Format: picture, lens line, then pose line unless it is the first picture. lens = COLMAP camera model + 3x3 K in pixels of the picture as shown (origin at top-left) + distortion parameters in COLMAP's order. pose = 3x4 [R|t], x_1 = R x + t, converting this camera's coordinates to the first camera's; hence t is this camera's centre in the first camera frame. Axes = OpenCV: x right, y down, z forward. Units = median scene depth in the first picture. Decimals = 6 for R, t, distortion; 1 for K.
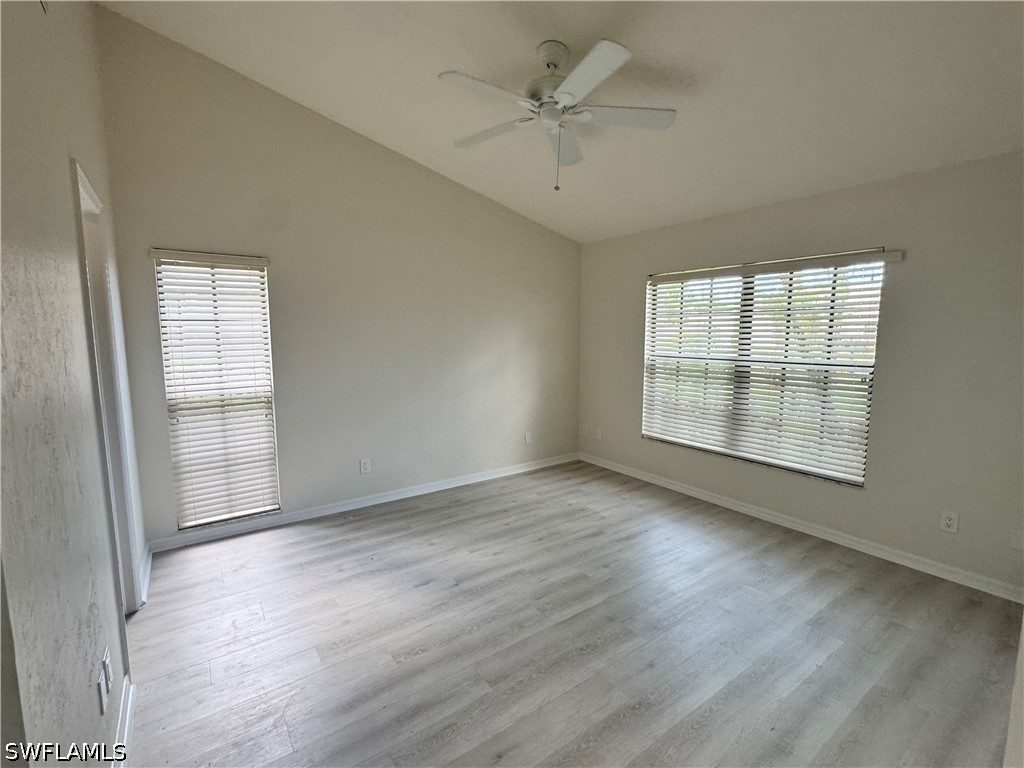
lens RADIAL K [[462.9, 0, 510.5], [0, 462.9, 382.6], [0, 0, 1]] dist [-0.004283, -0.000125]
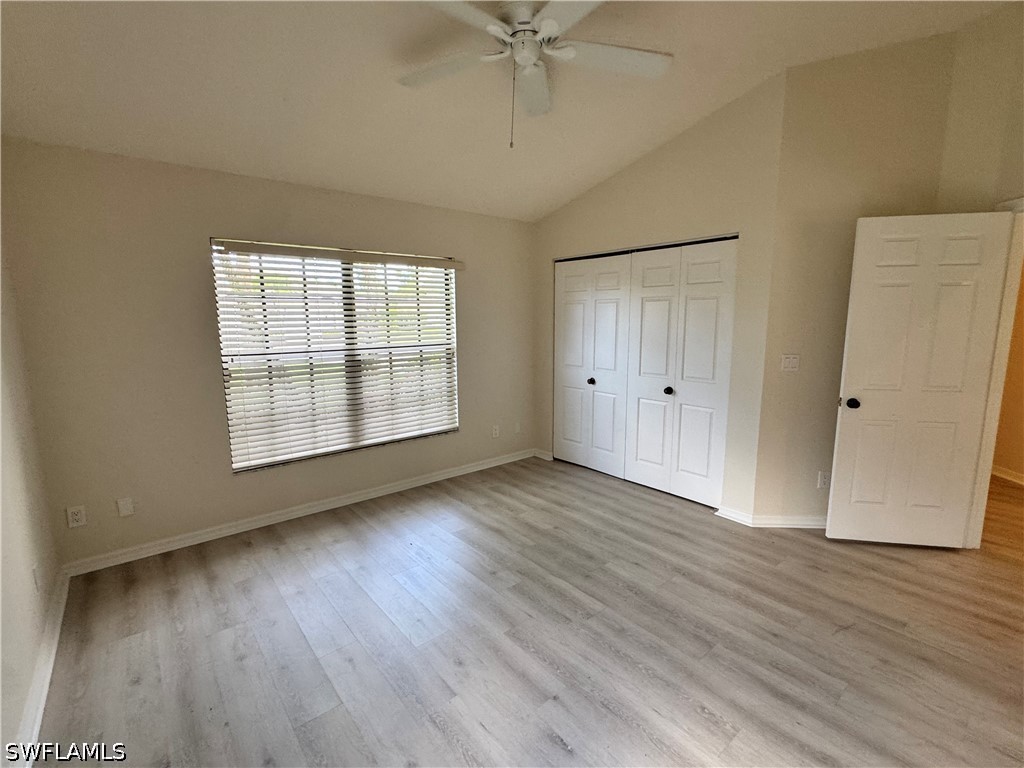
lens RADIAL K [[462.9, 0, 510.9], [0, 462.9, 384.5], [0, 0, 1]] dist [-0.004283, -0.000125]
pose [[-0.076638, -0.141476, 0.986971, -0.534221], [0.120624, 0.981296, 0.150029, -0.087248], [-0.989736, 0.130550, -0.058139, 0.788371]]
